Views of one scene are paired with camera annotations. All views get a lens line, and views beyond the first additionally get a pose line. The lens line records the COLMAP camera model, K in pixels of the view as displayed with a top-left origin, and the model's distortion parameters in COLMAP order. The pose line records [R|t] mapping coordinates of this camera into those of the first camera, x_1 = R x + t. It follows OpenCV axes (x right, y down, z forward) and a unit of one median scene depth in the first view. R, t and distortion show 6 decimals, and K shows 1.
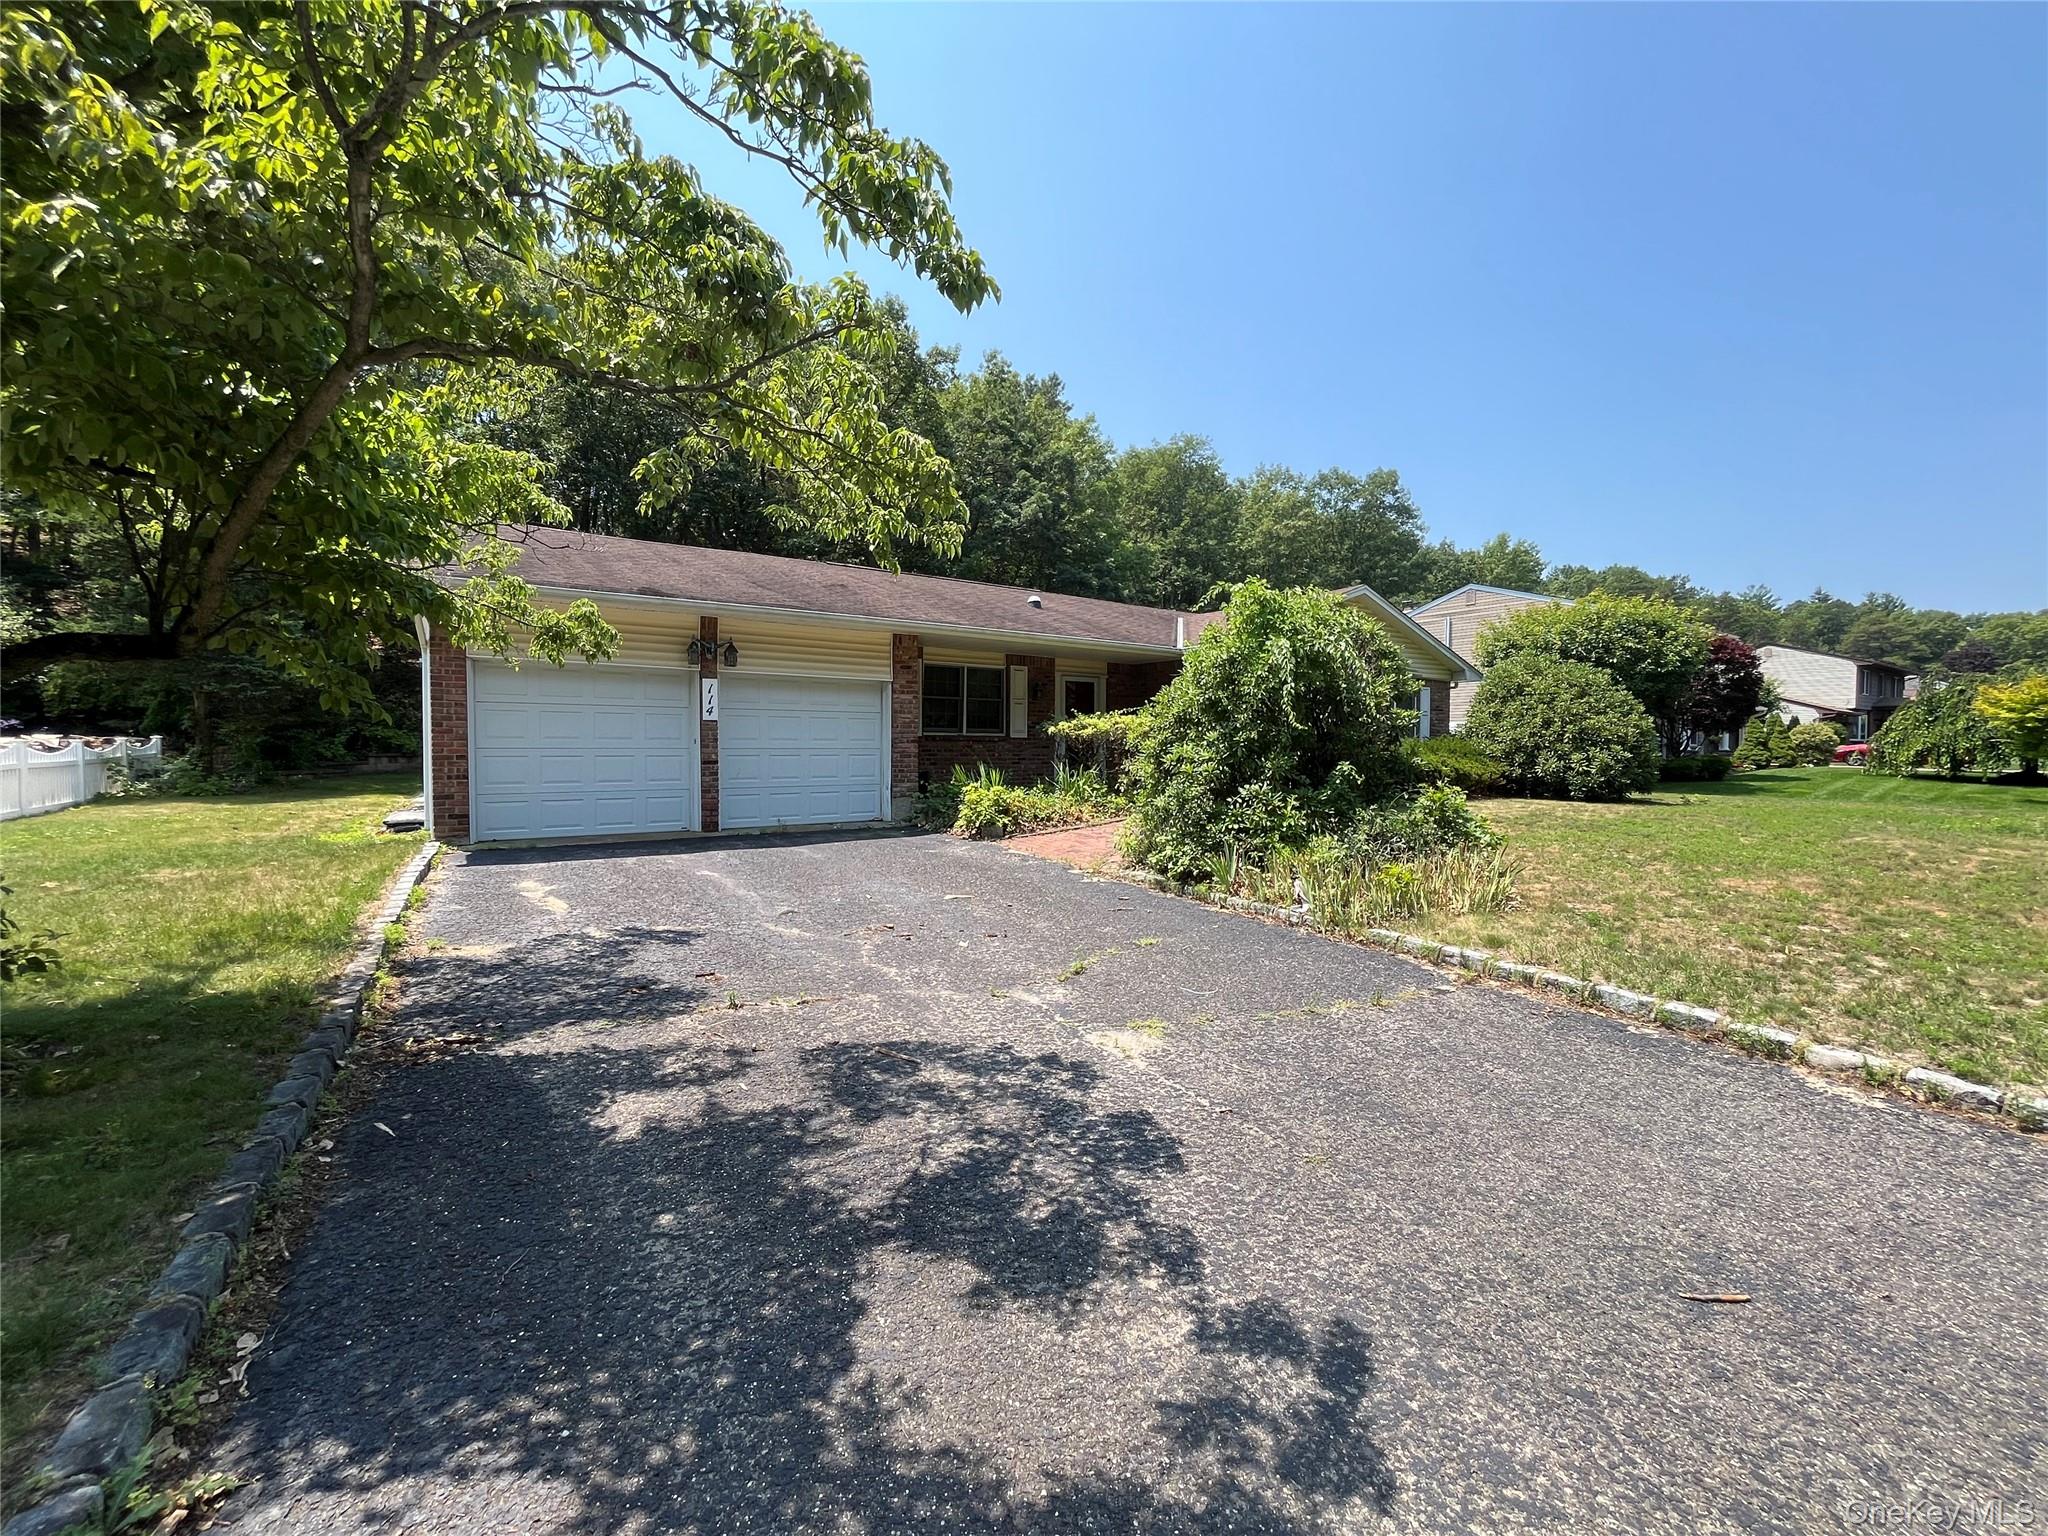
lens RADIAL K [[830.7, 0, 1026.6], [0, 830.7, 769.7], [0, 0, 1]] dist [-0.000684, -0.000538]
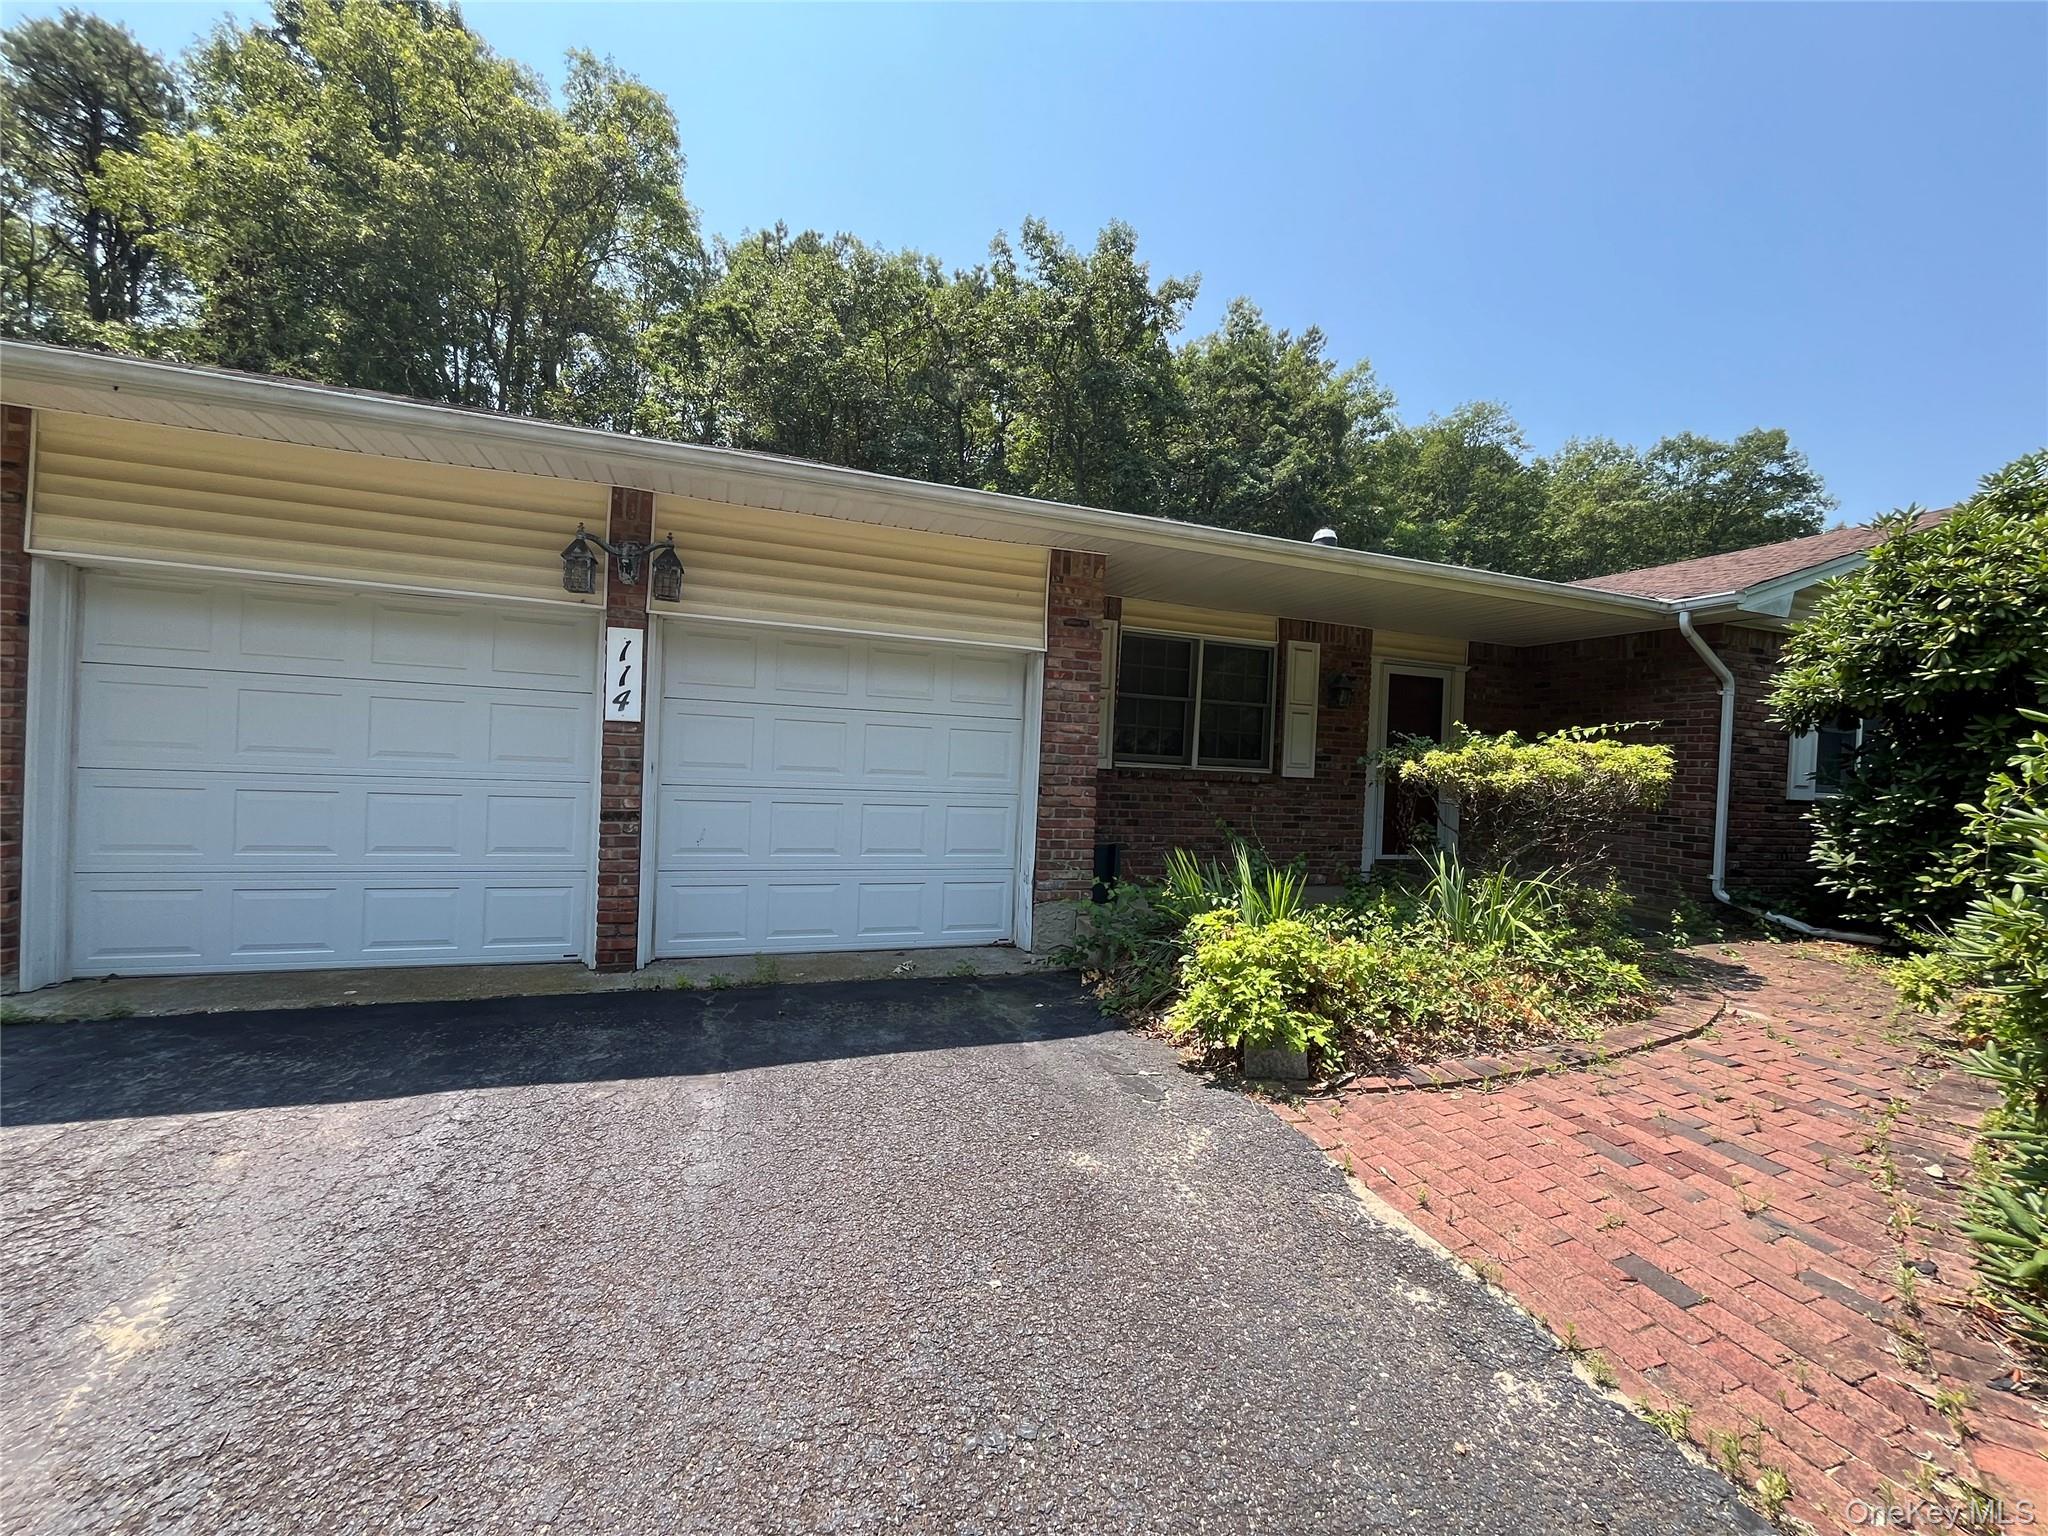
lens RADIAL K [[830.7, 0, 1027.6], [0, 830.7, 753.8], [0, 0, 1]] dist [-0.000684, -0.000538]
pose [[0.965840, 0.036202, -0.256597, -0.040933], [-0.047808, 0.998090, -0.039135, -0.025272], [0.254690, 0.050066, 0.965726, 0.450726]]
